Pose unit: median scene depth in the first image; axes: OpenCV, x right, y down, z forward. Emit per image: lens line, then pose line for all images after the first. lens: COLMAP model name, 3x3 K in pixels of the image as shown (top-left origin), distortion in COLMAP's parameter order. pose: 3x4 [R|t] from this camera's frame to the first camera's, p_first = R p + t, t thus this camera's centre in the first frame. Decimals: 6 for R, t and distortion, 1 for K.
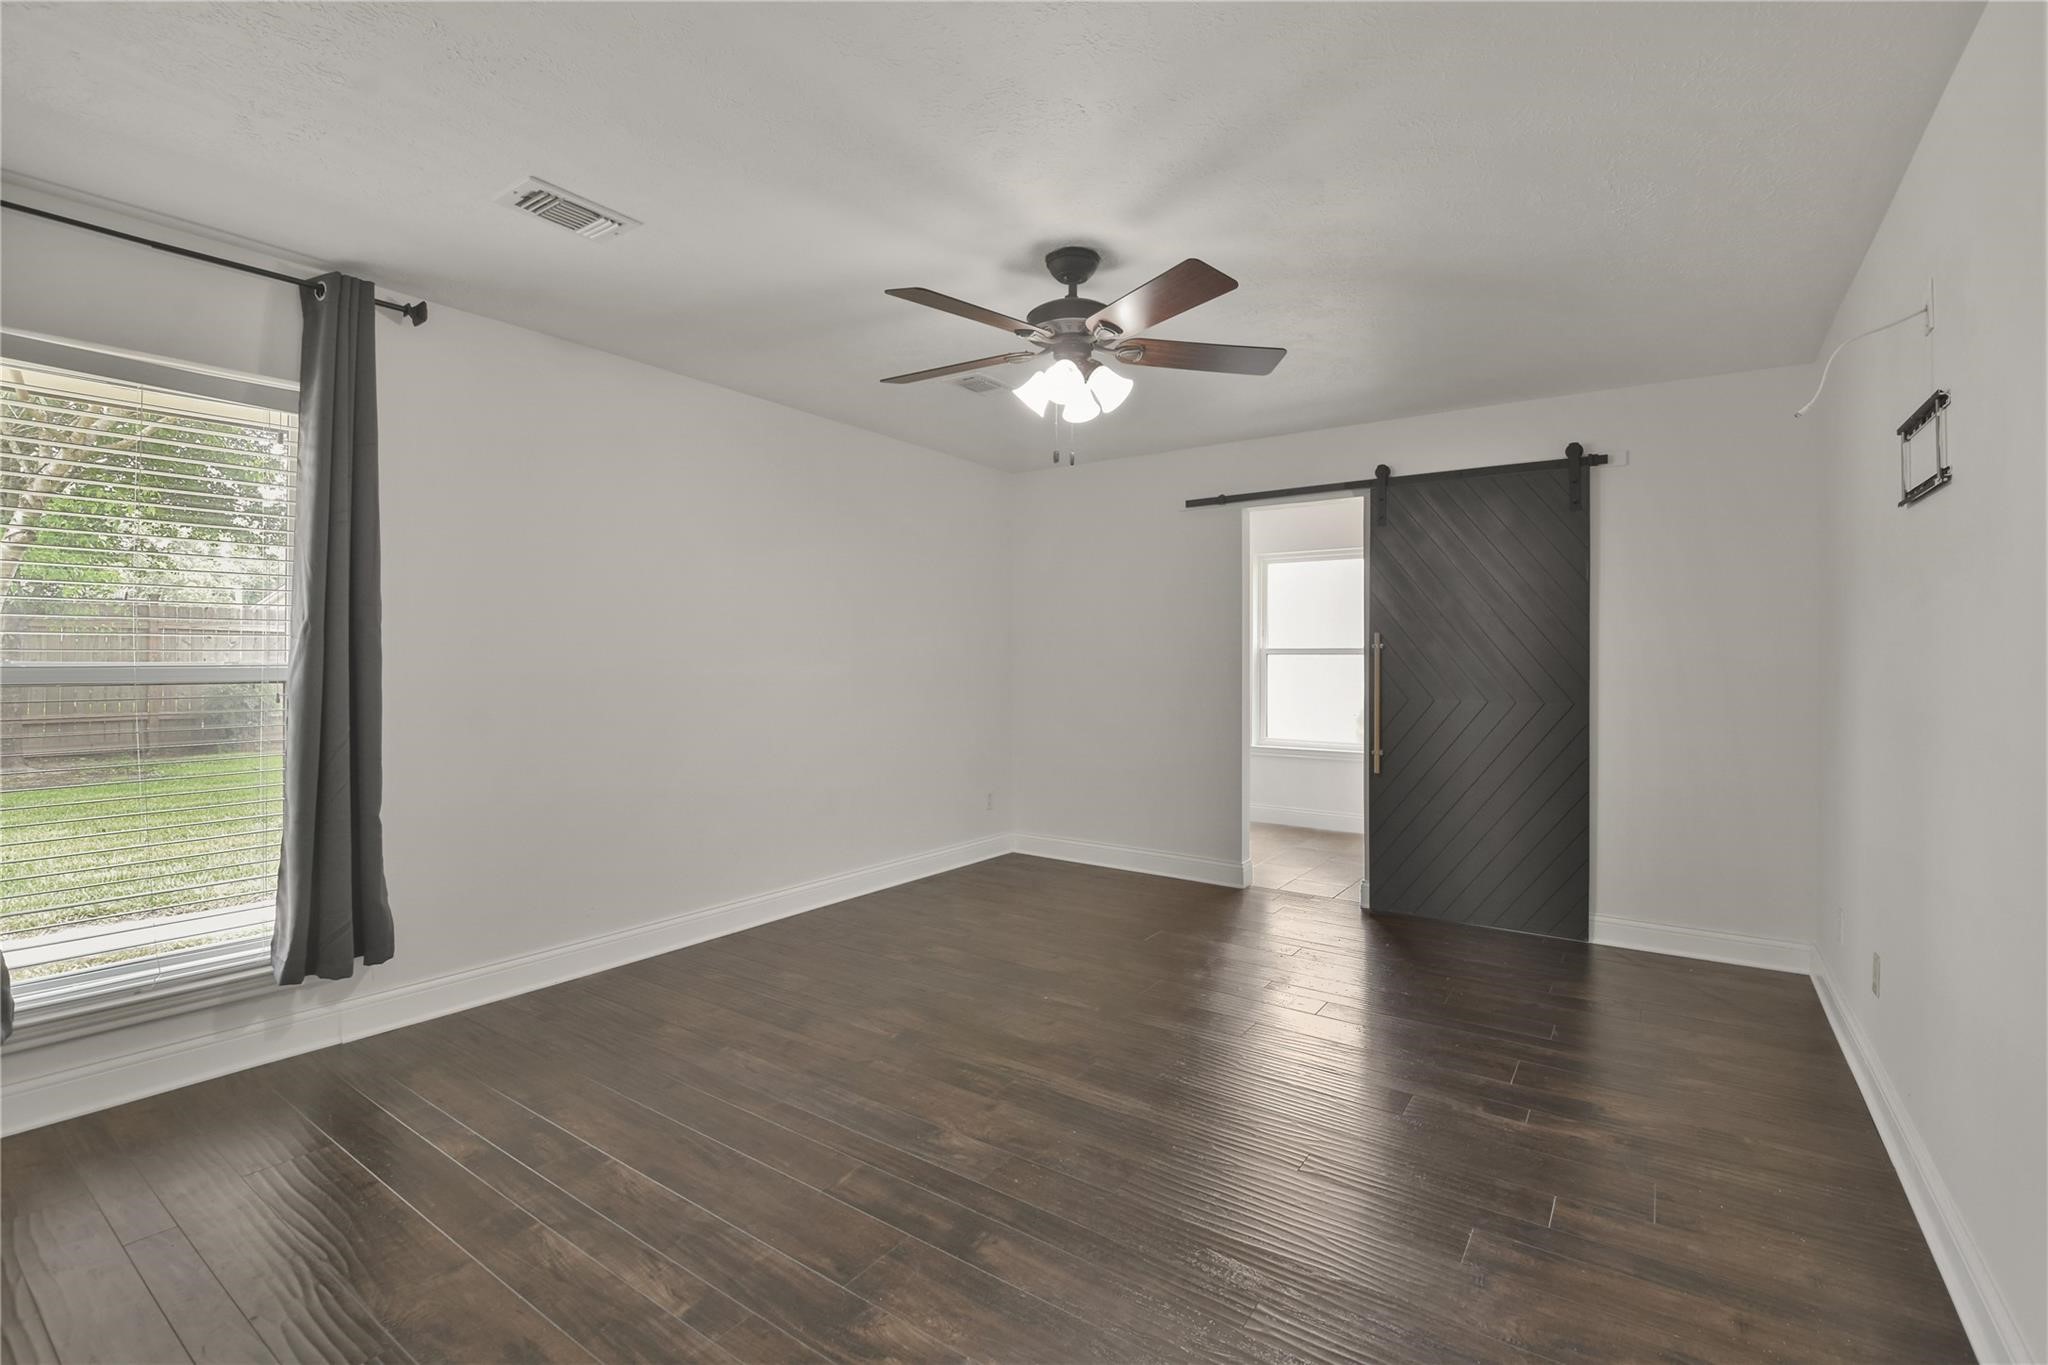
lens RADIAL K [[902.3, 0, 1037.1], [0, 902.3, 663.9], [0, 0, 1]] dist [0.000879, -0.015456]
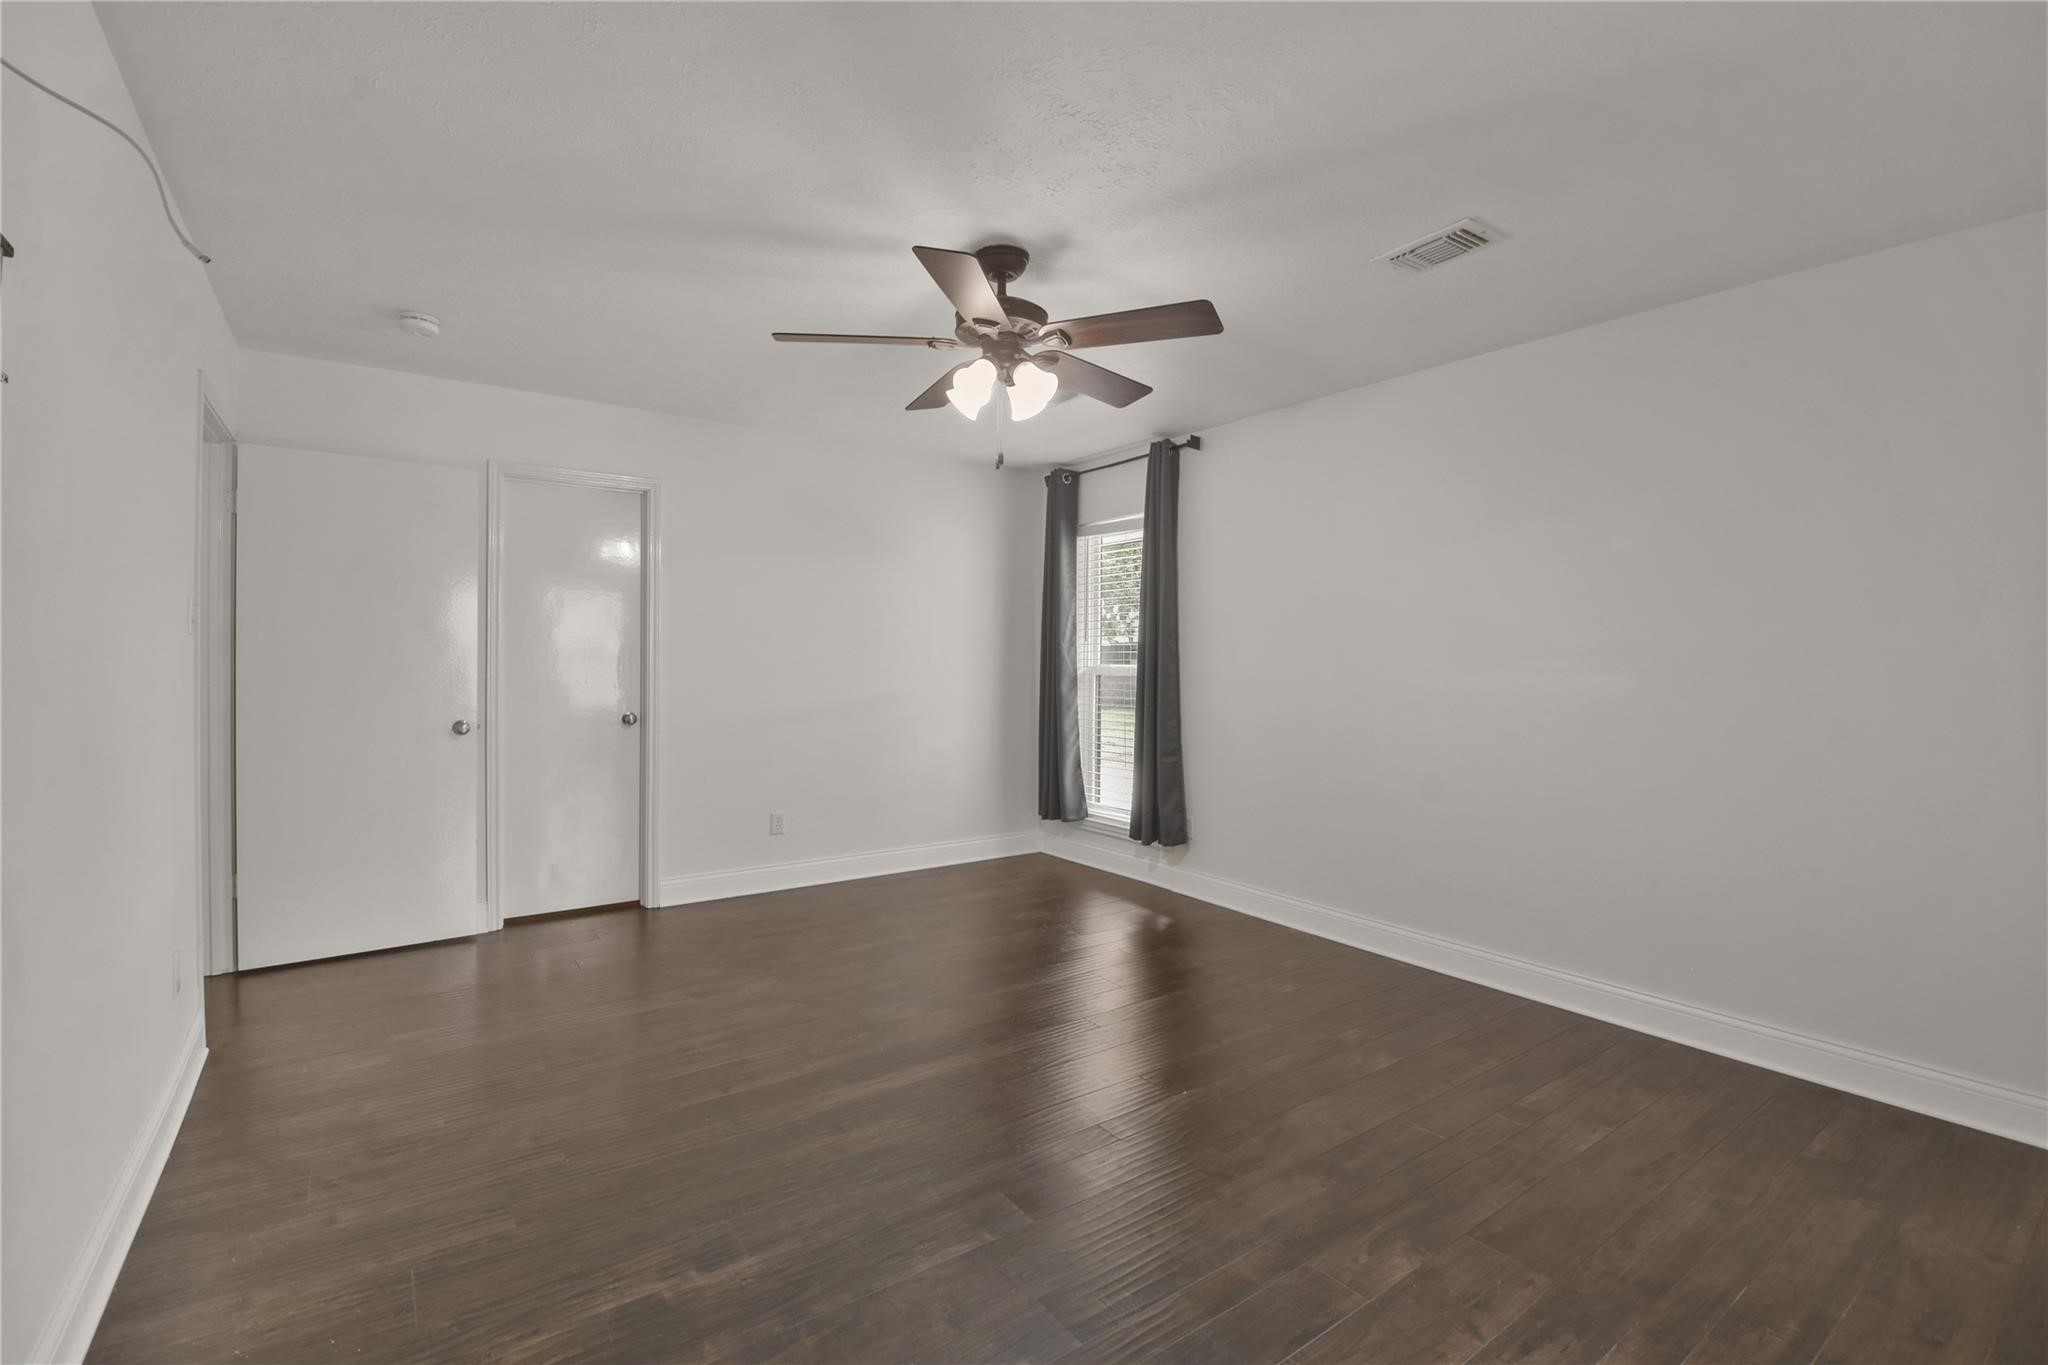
lens RADIAL K [[902.3, 0, 1033.1], [0, 902.3, 676.4], [0, 0, 1]] dist [0.000879, -0.015456]
pose [[-0.321266, 0.014024, -0.946885, 0.911407], [-0.020731, 0.999547, 0.021837, -0.012196], [0.946762, 0.026645, -0.320829, 1.275403]]
